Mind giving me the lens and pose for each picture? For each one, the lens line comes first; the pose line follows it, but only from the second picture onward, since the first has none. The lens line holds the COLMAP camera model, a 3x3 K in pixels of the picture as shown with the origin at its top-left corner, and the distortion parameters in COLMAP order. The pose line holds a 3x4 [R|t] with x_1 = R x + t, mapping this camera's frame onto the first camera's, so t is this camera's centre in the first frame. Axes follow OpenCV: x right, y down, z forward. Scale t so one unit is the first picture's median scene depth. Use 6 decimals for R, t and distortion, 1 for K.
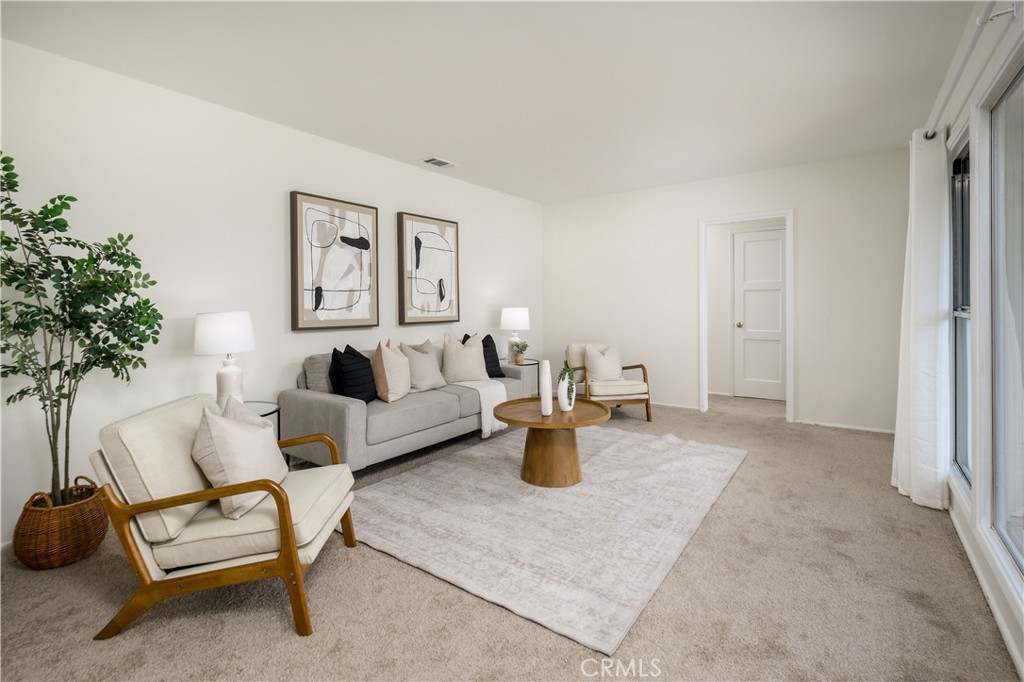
lens RADIAL K [[469.0, 0, 501.1], [0, 469.0, 301.3], [0, 0, 1]] dist [0.009740, -0.000113]
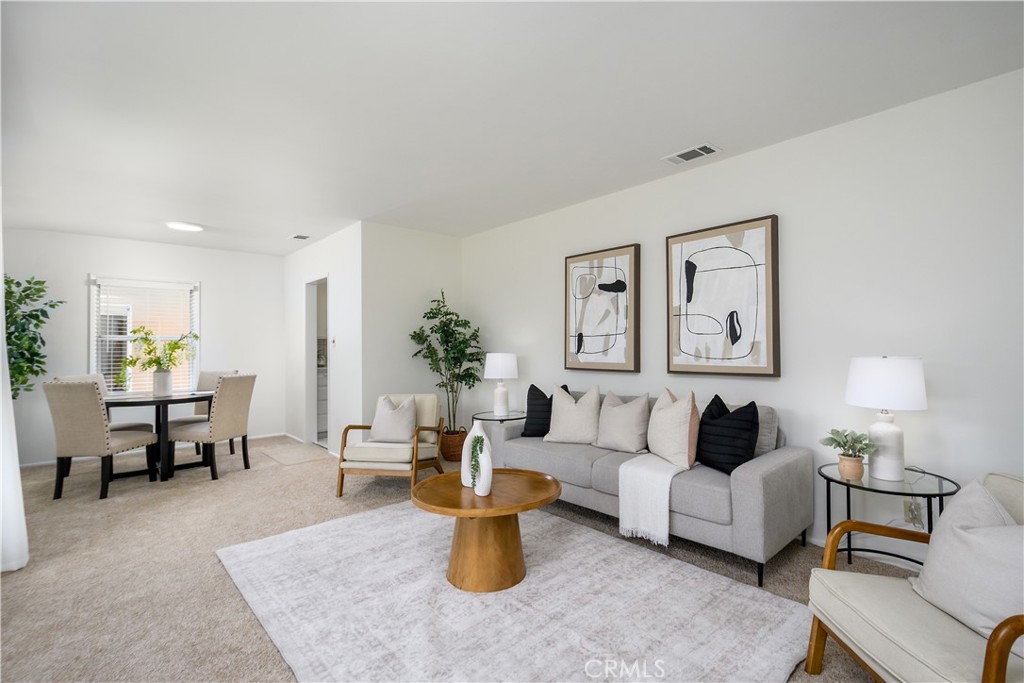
lens RADIAL K [[469.0, 0, 522.4], [0, 469.0, 334.9], [0, 0, 1]] dist [0.009740, -0.000113]
pose [[-0.182367, -0.020821, -0.983010, 0.724865], [0.011126, 0.999668, -0.023238, -0.001101], [0.983168, -0.015175, -0.182075, 1.006607]]
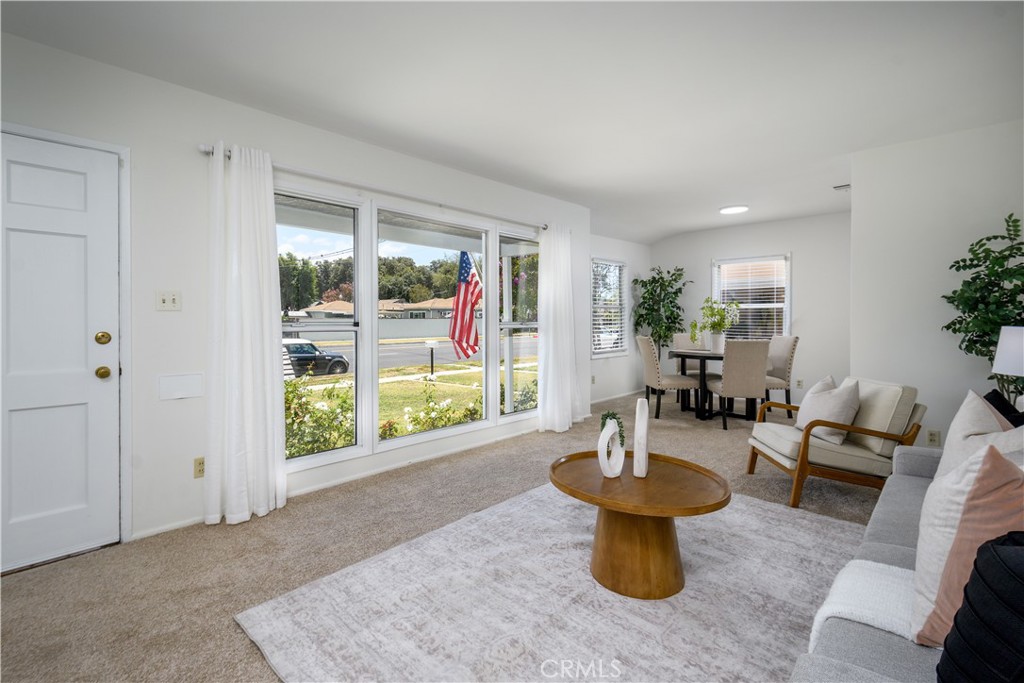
lens RADIAL K [[469.0, 0, 511.3], [0, 469.0, 311.1], [0, 0, 1]] dist [0.009740, -0.000113]
pose [[-0.993929, 0.001378, 0.110015, 0.176233], [-0.000296, 0.999884, -0.015197, 0.006202], [-0.110024, -0.015138, -0.993814, 1.415959]]
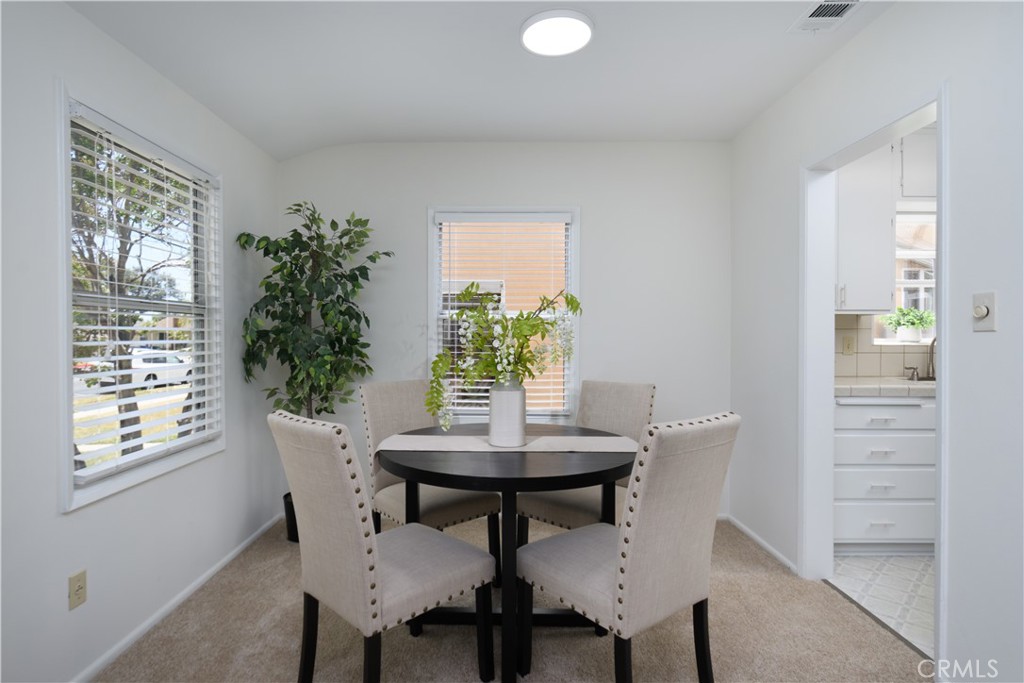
lens RADIAL K [[529.5, 0, 501.7], [0, 529.5, 335.6], [0, 0, 1]] dist [-0.003974, -0.000148]
pose [[-0.802098, 0.002643, -0.597187, 0.047647], [0.002440, 0.999996, 0.001148, -0.002444], [0.597188, -0.000537, -0.802101, 0.329856]]
